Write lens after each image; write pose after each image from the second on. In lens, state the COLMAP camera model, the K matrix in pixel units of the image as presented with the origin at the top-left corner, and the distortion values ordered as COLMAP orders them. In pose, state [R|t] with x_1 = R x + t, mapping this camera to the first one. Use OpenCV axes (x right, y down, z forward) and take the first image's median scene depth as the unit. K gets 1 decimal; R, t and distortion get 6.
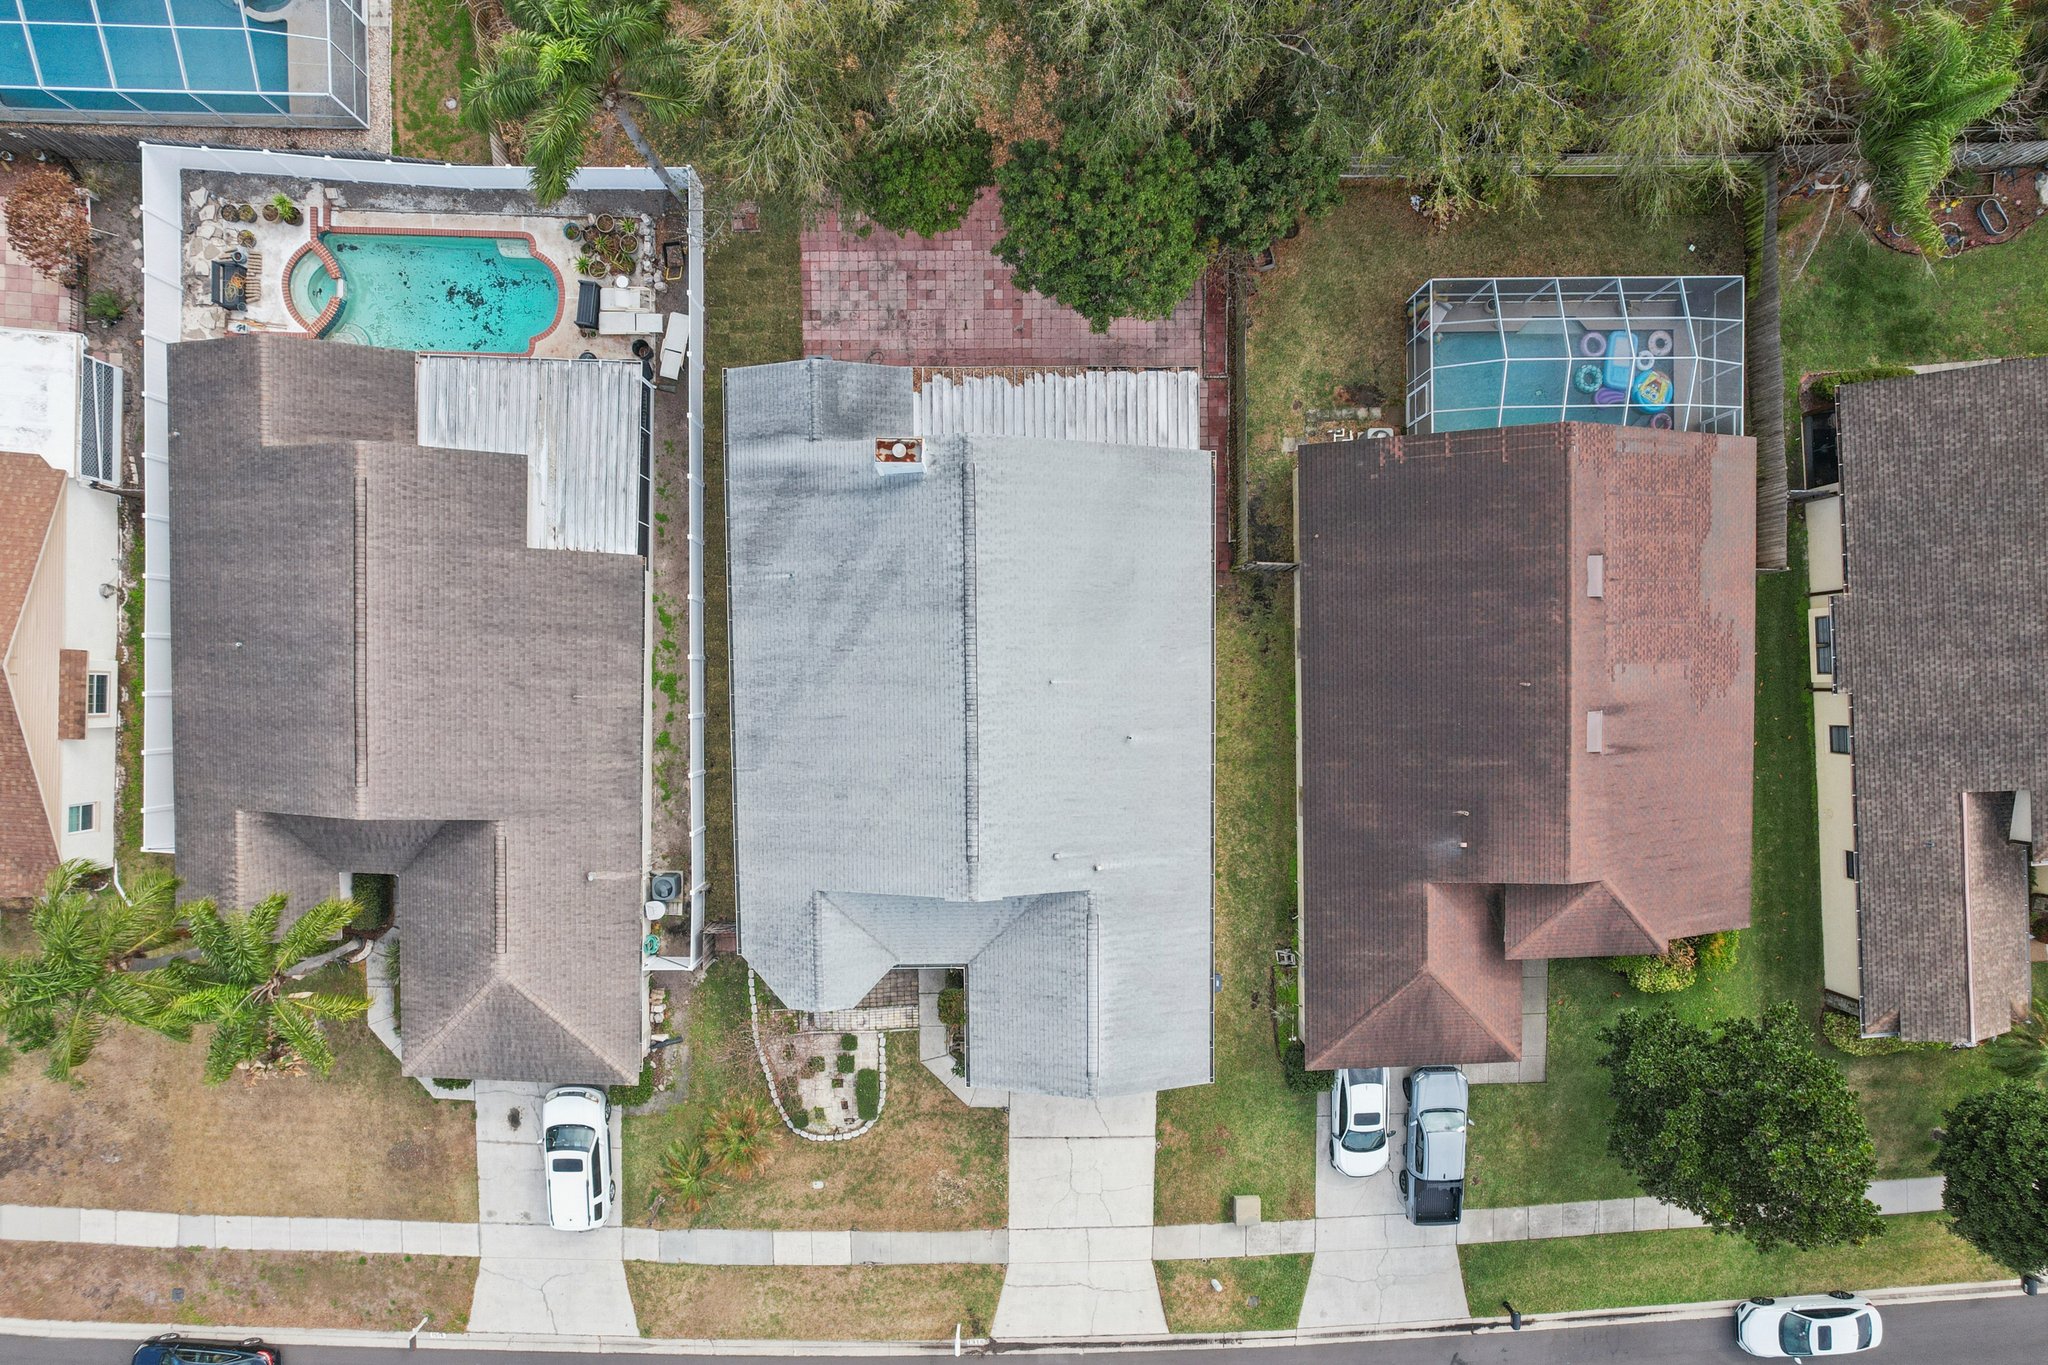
lens RADIAL K [[1371.5, 0, 1019.5], [0, 1371.5, 842.7], [0, 0, 1]] dist [-0.076825, 0.089592]
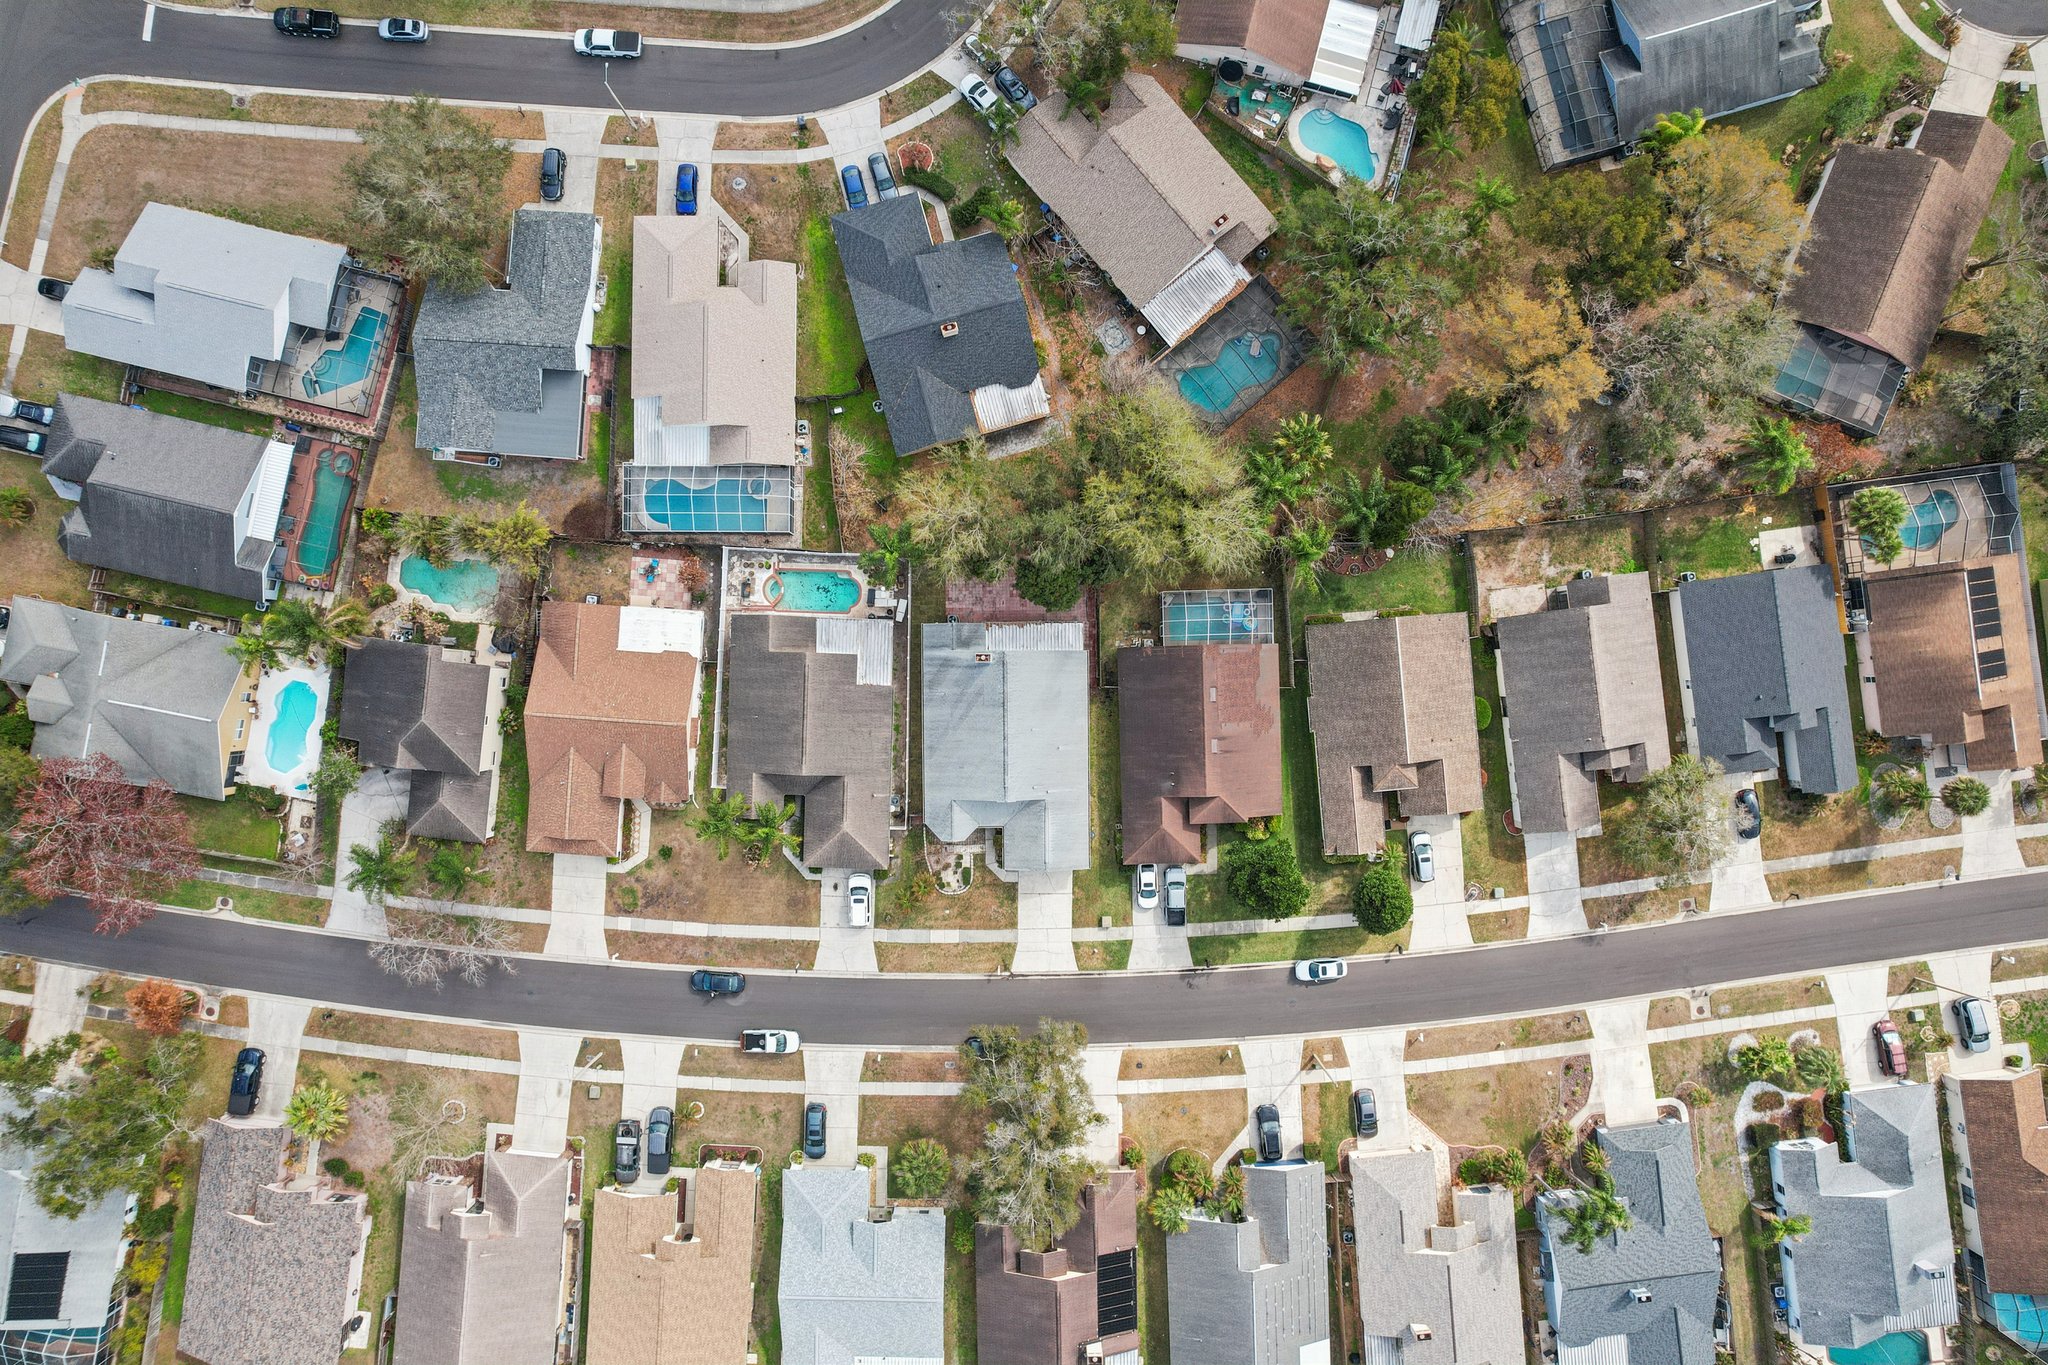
lens RADIAL K [[1303.6, 0, 1018.0], [0, 1303.6, 696.6], [0, 0, 1]] dist [-0.081168, 0.074352]
pose [[0.999970, -0.000770, -0.007737, 0.013181], [0.000061, 0.995826, -0.091271, 0.063881], [0.007775, 0.091268, 0.995796, -1.675923]]
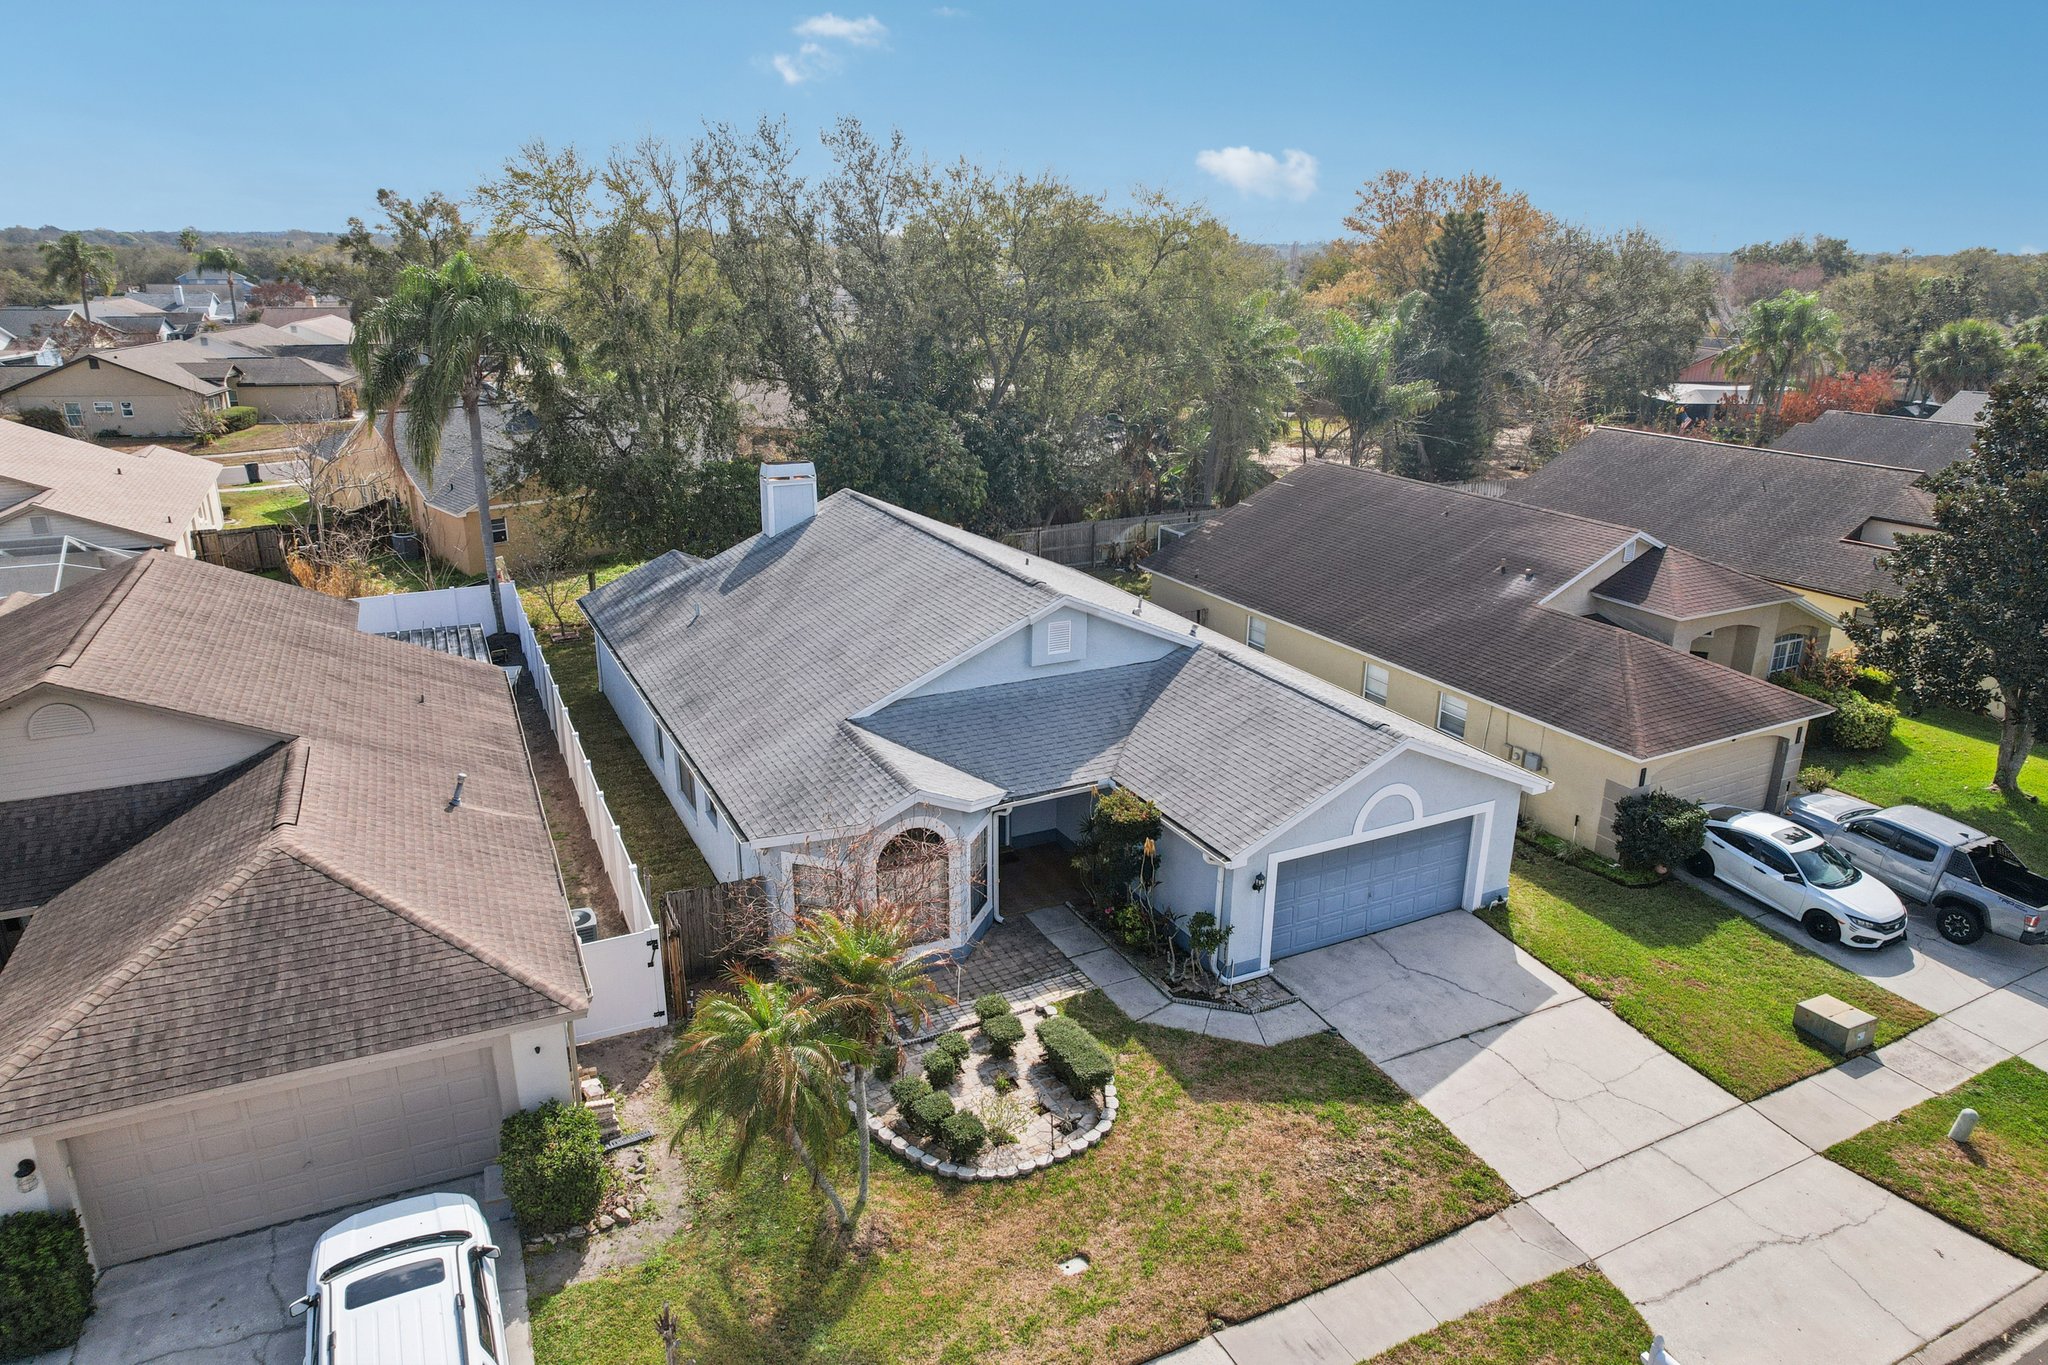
lens RADIAL K [[1303.6, 0, 1018.0], [0, 1303.6, 696.6], [0, 0, 1]] dist [-0.081168, 0.074352]
pose [[0.897534, -0.148659, 0.415130, -0.303202], [0.439559, 0.227064, -0.869040, 0.549093], [0.034930, 0.962467, 0.269142, 0.778866]]
